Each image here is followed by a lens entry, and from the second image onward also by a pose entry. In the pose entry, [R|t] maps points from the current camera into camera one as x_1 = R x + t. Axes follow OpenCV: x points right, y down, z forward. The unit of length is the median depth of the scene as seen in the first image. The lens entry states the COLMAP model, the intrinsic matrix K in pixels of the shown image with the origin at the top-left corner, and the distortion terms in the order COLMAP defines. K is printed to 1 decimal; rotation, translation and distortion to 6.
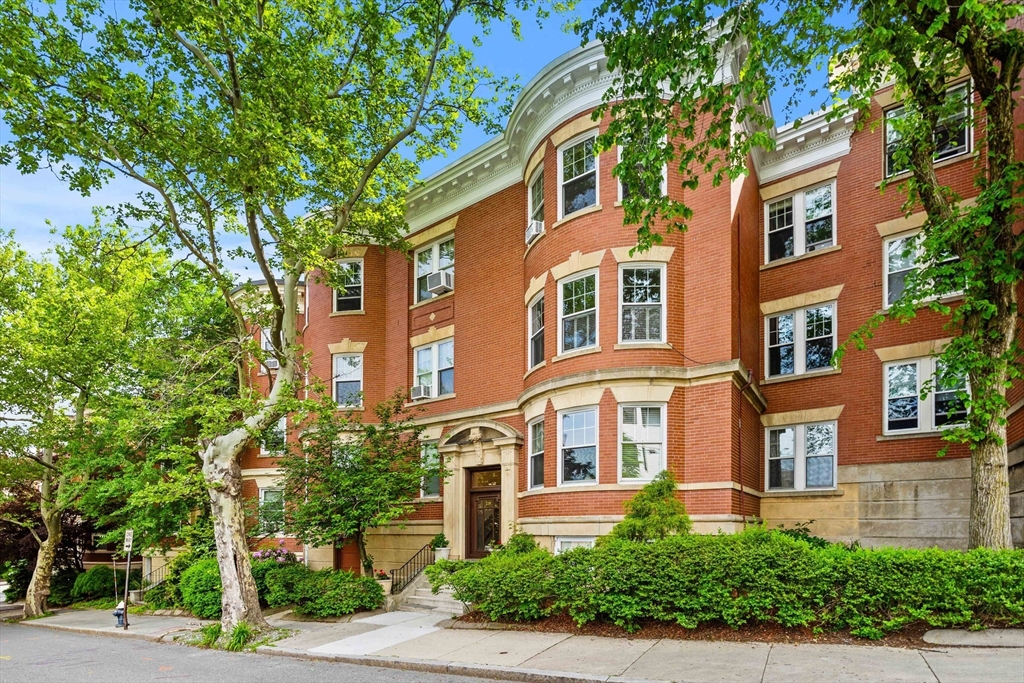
lens RADIAL K [[429.1, 0, 514.4], [0, 429.1, 350.9], [0, 0, 1]] dist [-0.000752, 0.000127]
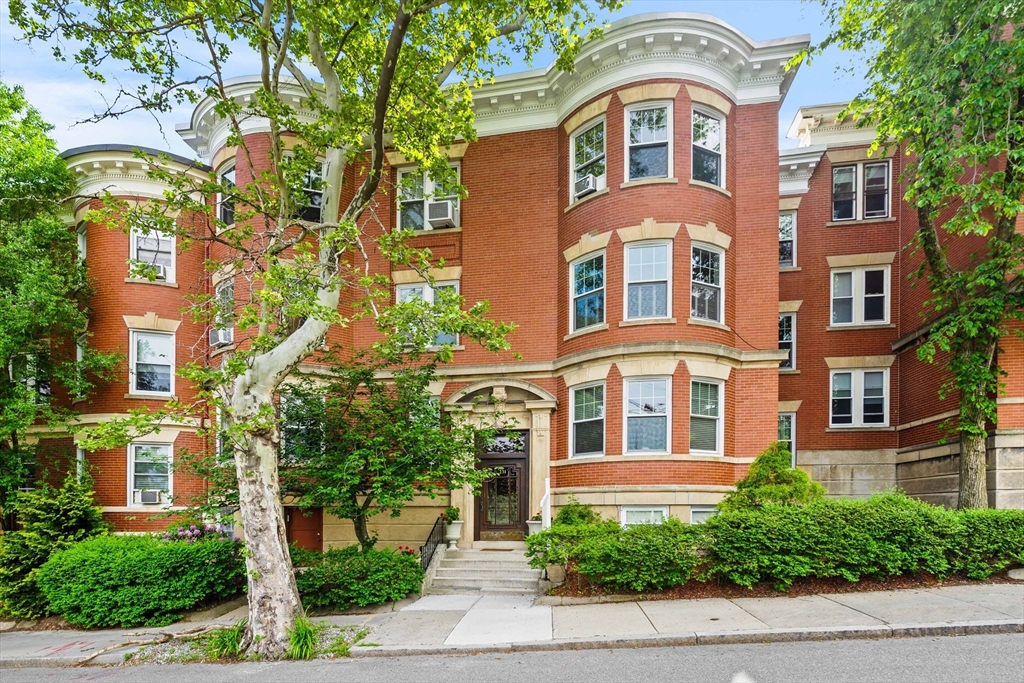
lens RADIAL K [[453.5, 0, 509.2], [0, 453.5, 337.1], [0, 0, 1]] dist [-0.001060, -0.000041]
pose [[0.915440, 0.147301, 0.374529, -0.512997], [-0.156407, 0.987674, -0.006151, 0.094929], [-0.370818, -0.052948, 0.927195, 0.156236]]
